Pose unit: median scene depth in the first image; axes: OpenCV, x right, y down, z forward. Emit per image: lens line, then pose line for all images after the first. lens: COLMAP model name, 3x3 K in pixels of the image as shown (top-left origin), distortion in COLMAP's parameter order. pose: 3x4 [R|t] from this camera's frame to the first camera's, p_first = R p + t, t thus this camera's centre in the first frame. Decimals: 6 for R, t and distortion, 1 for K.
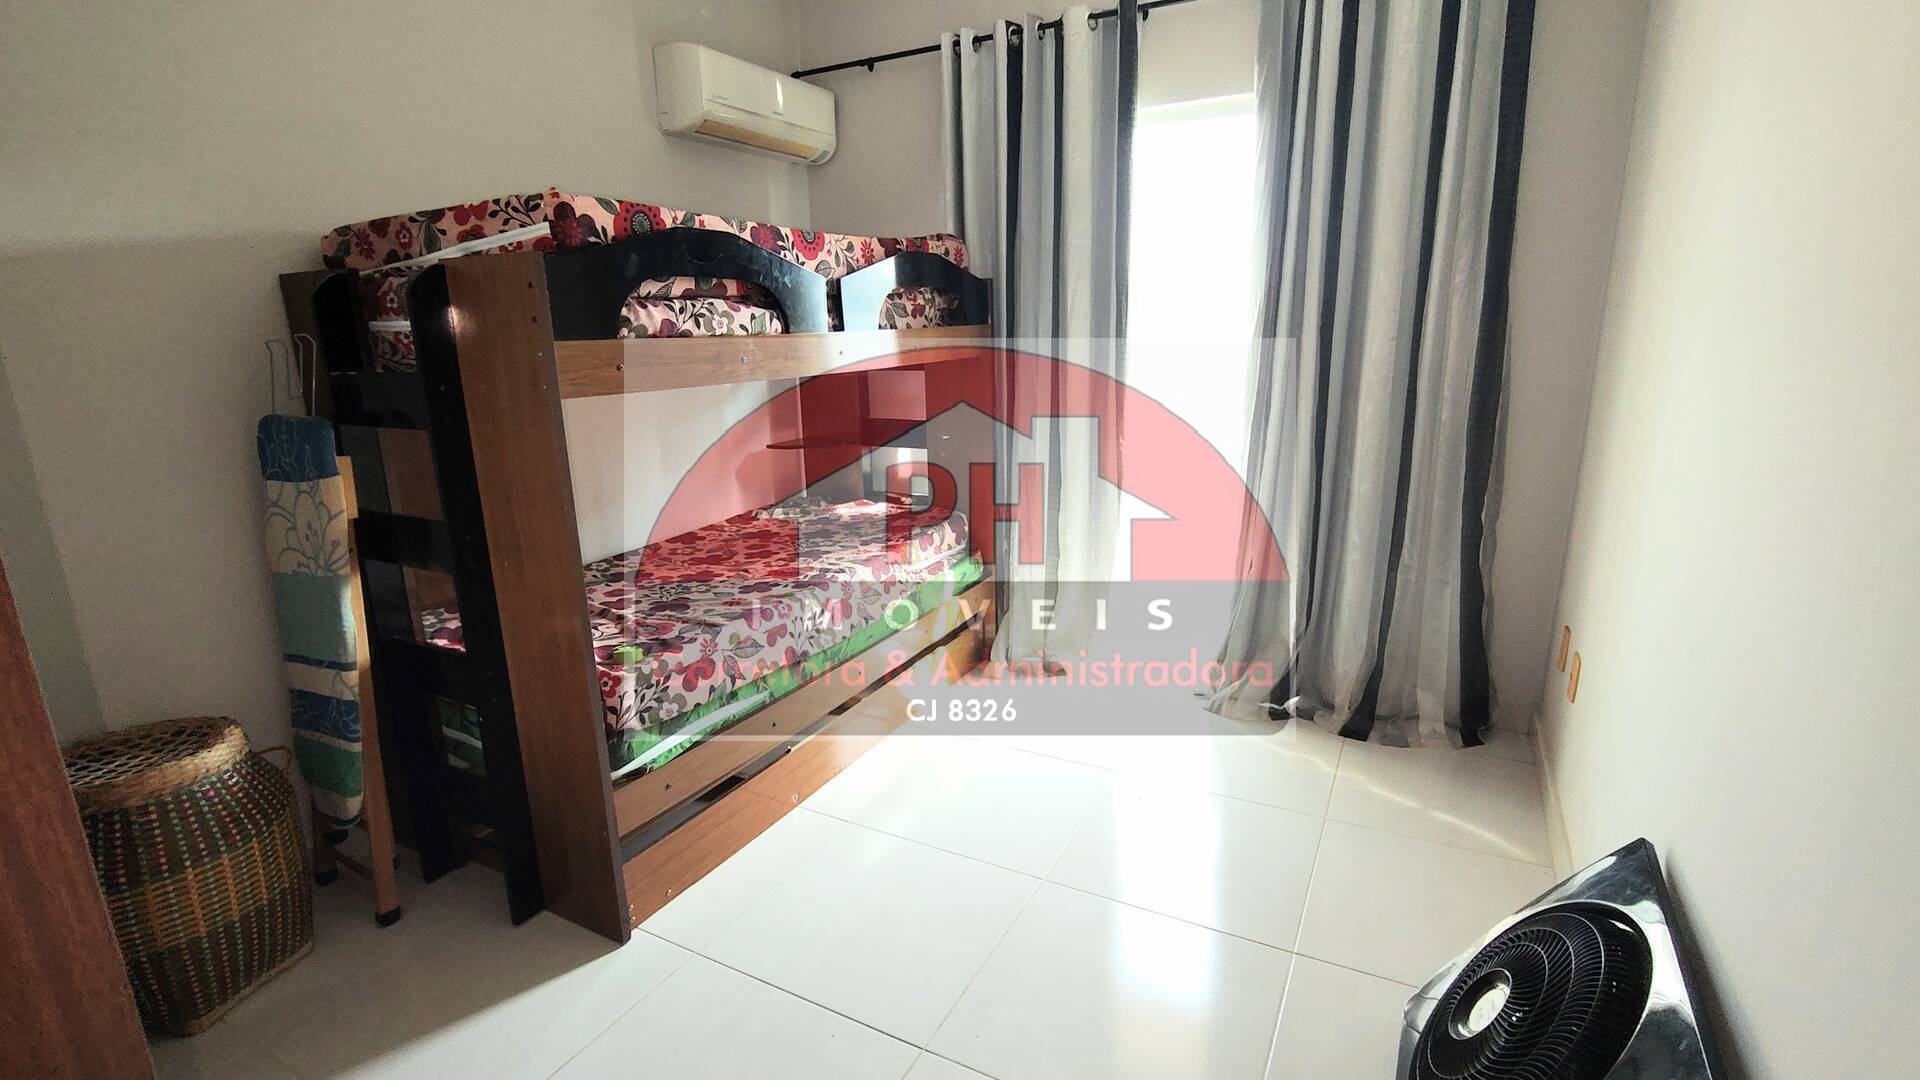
lens RADIAL K [[881.2, 0, 958.8], [0, 881.2, 542.4], [0, 0, 1]] dist [-0.009368, 0.005146]
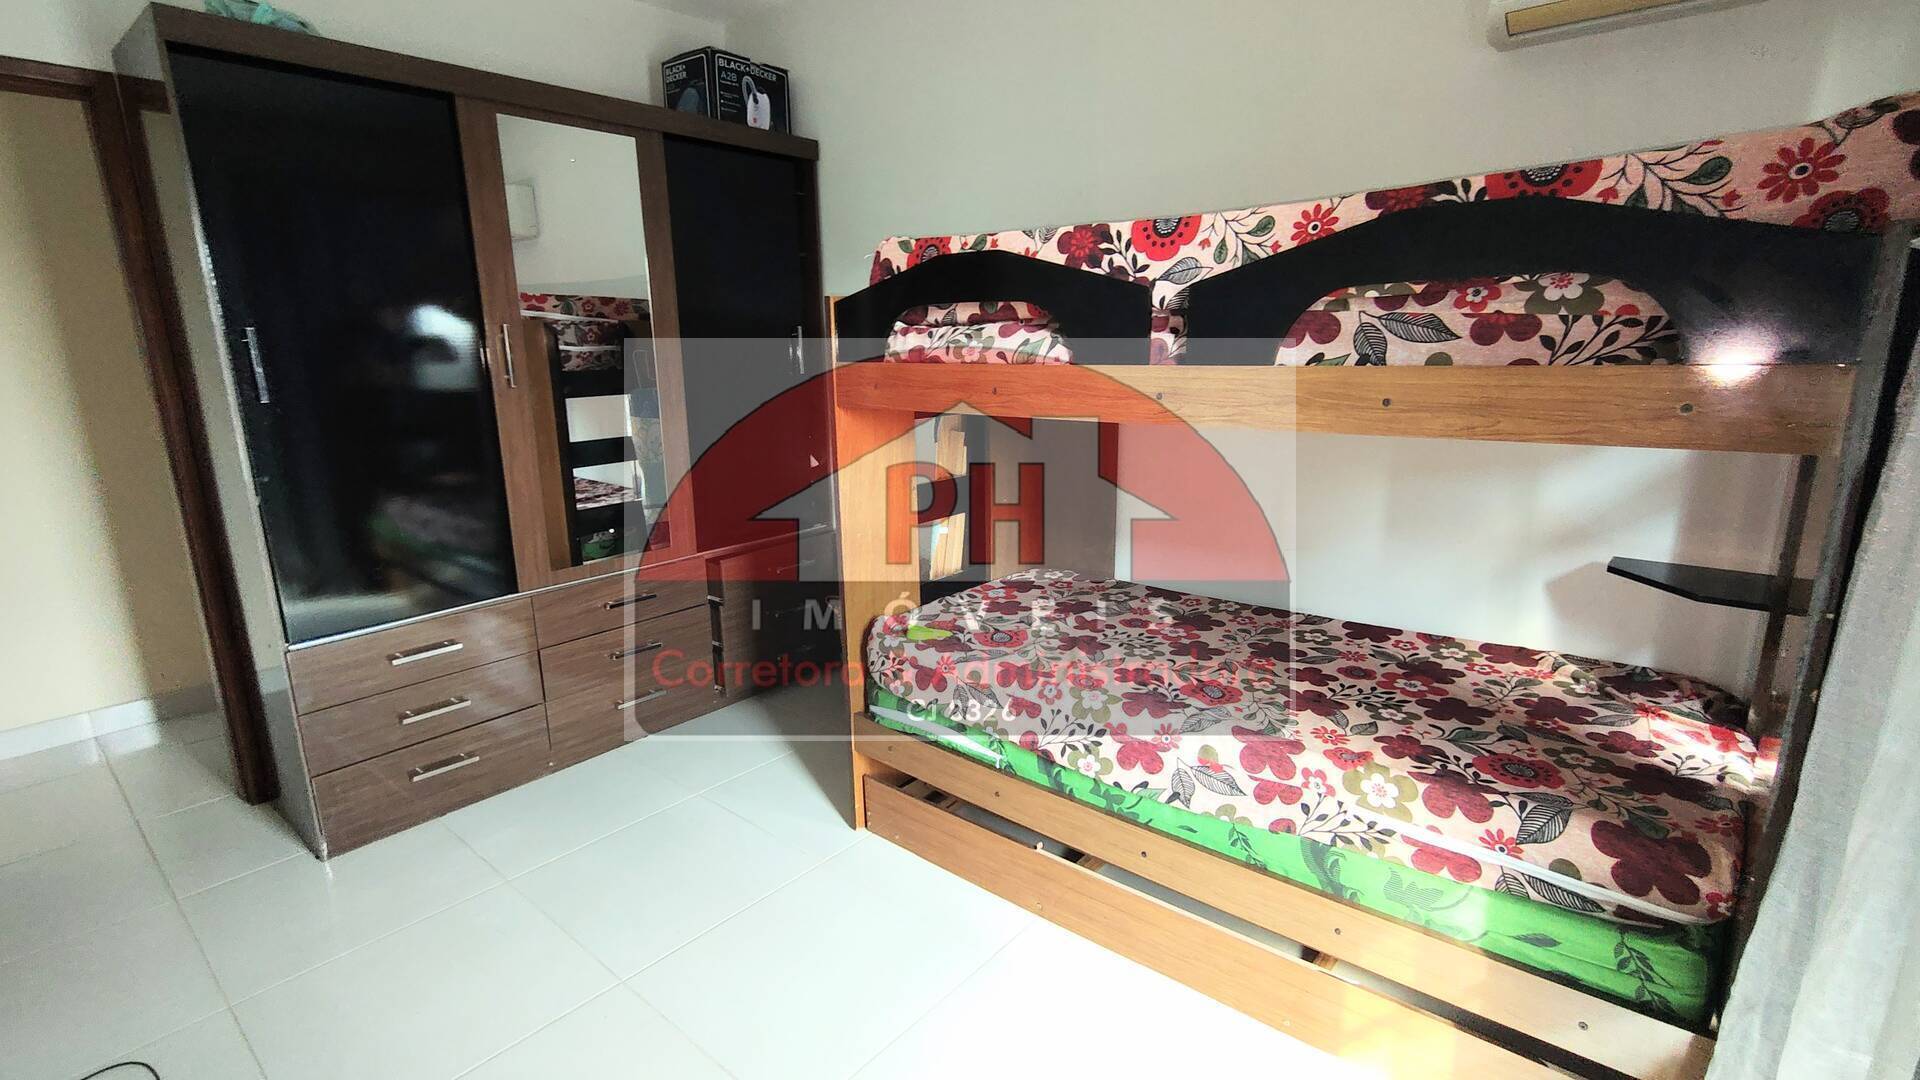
lens RADIAL K [[881.2, 0, 957.9], [0, 881.2, 540.5], [0, 0, 1]] dist [-0.009368, 0.005146]
pose [[-0.210429, 0.244145, -0.946632, 0.620014], [-0.216529, 0.932624, 0.288665, -0.301363], [0.953328, 0.265717, -0.143387, 1.080061]]
